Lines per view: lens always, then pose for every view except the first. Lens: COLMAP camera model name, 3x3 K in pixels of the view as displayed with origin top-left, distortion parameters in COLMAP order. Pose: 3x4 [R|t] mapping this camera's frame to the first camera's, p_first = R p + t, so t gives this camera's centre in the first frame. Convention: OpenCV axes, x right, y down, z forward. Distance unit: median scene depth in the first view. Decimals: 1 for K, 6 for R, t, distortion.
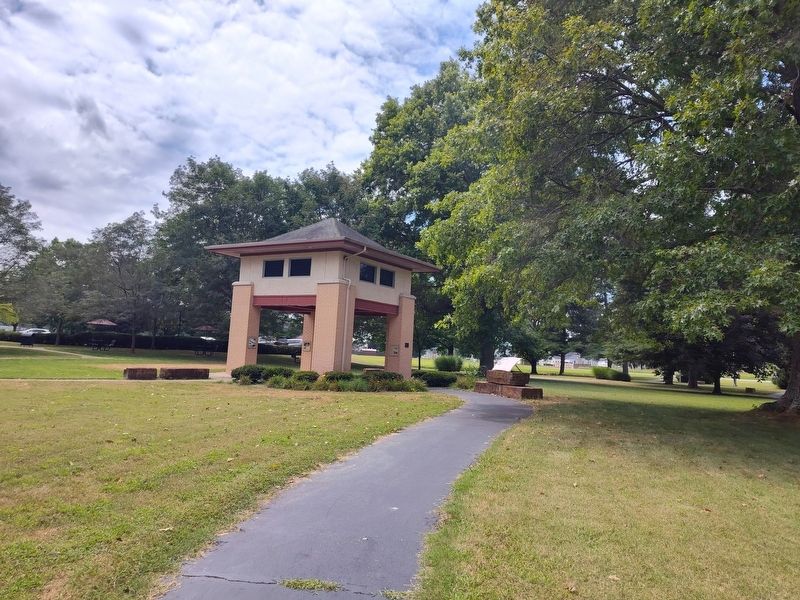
lens RADIAL K [[543.2, 0, 400.0], [0, 543.2, 300.0], [0, 0, 1]] dist [0.004535, -0.000914]
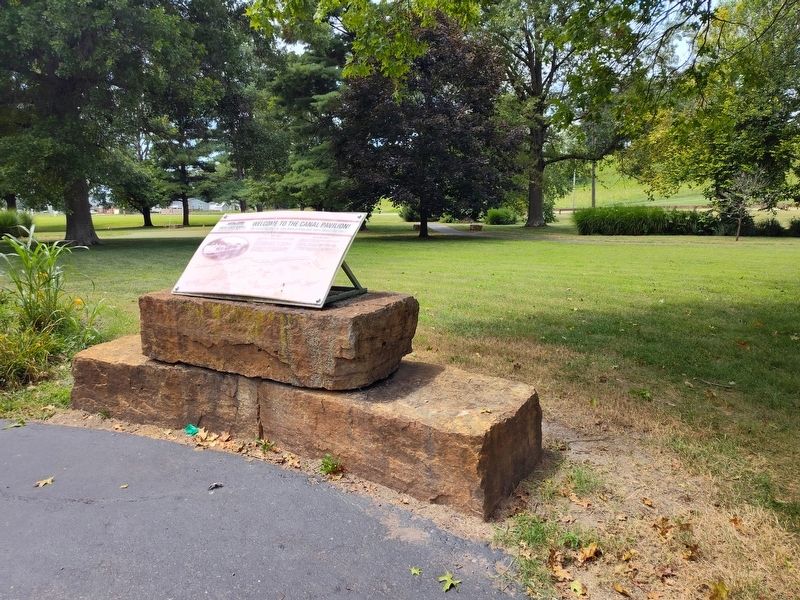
lens RADIAL K [[543.2, 0, 400.0], [0, 543.2, 300.0], [0, 0, 1]] dist [0.004535, -0.000914]
pose [[0.766314, -0.169028, 0.619832, 0.028197], [-0.012410, 0.960696, 0.277325, 0.019927], [-0.642346, -0.220210, 0.734097, 0.197918]]
